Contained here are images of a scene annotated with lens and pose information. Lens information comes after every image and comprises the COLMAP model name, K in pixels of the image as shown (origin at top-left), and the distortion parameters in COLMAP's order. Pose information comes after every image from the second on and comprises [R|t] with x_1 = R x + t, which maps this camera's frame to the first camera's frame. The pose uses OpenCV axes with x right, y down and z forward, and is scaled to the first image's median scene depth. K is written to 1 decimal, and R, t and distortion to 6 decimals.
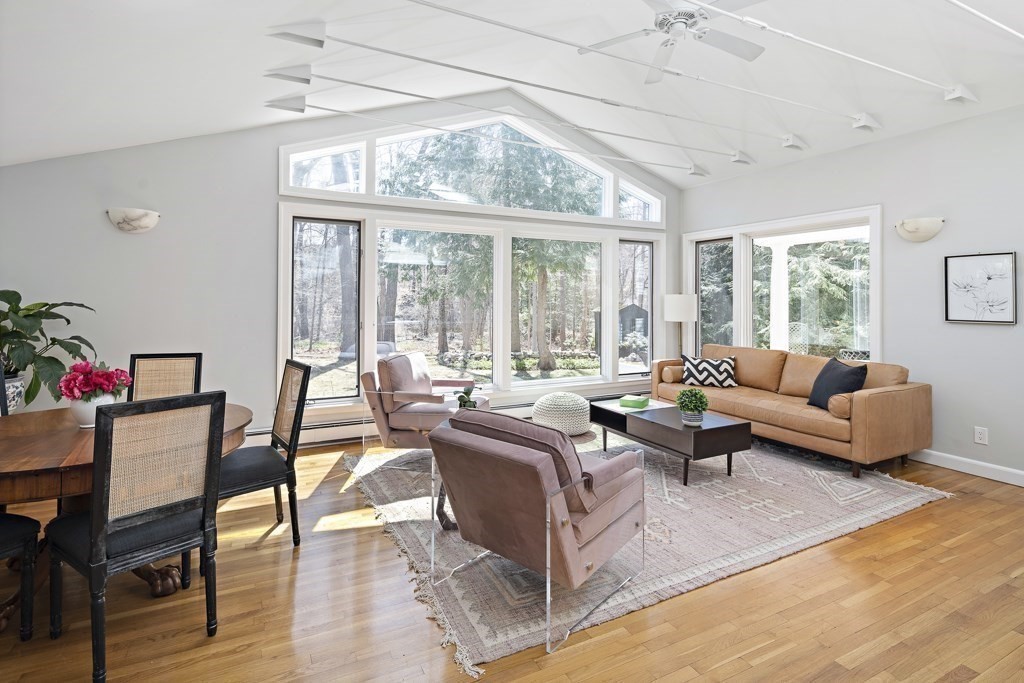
lens RADIAL K [[498.2, 0, 509.4], [0, 498.2, 346.1], [0, 0, 1]] dist [0.005252, -0.000777]
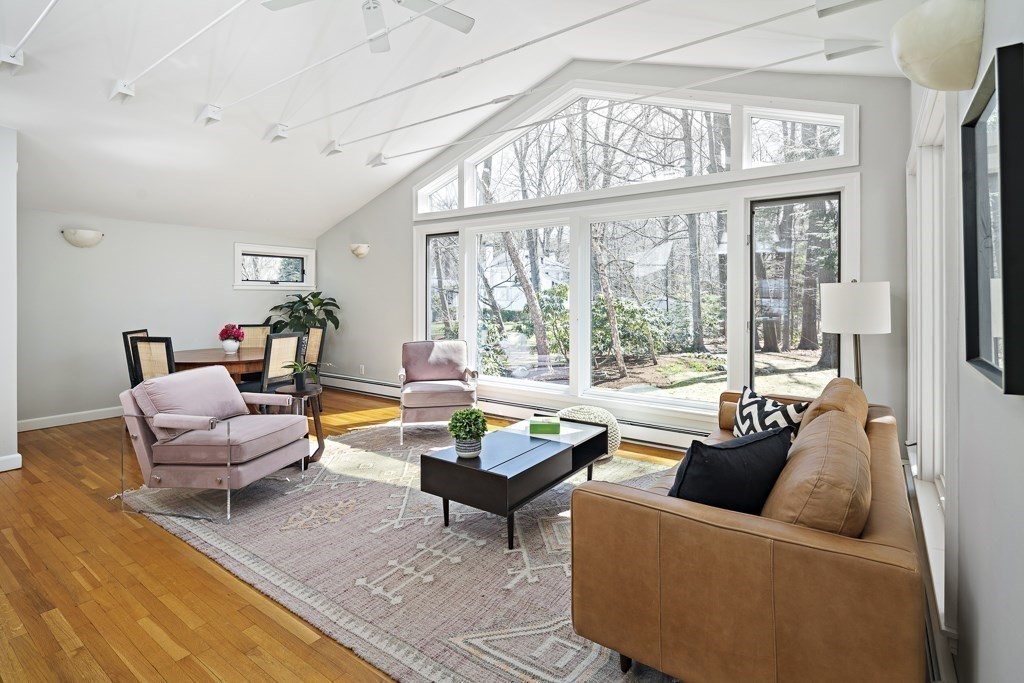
lens RADIAL K [[498.2, 0, 509.7], [0, 498.2, 339.7], [0, 0, 1]] dist [0.005252, -0.000777]
pose [[0.454321, 0.072279, -0.887901, 1.259309], [-0.078555, 0.996071, 0.040889, -0.067065], [0.887368, 0.051172, 0.458214, 0.819998]]
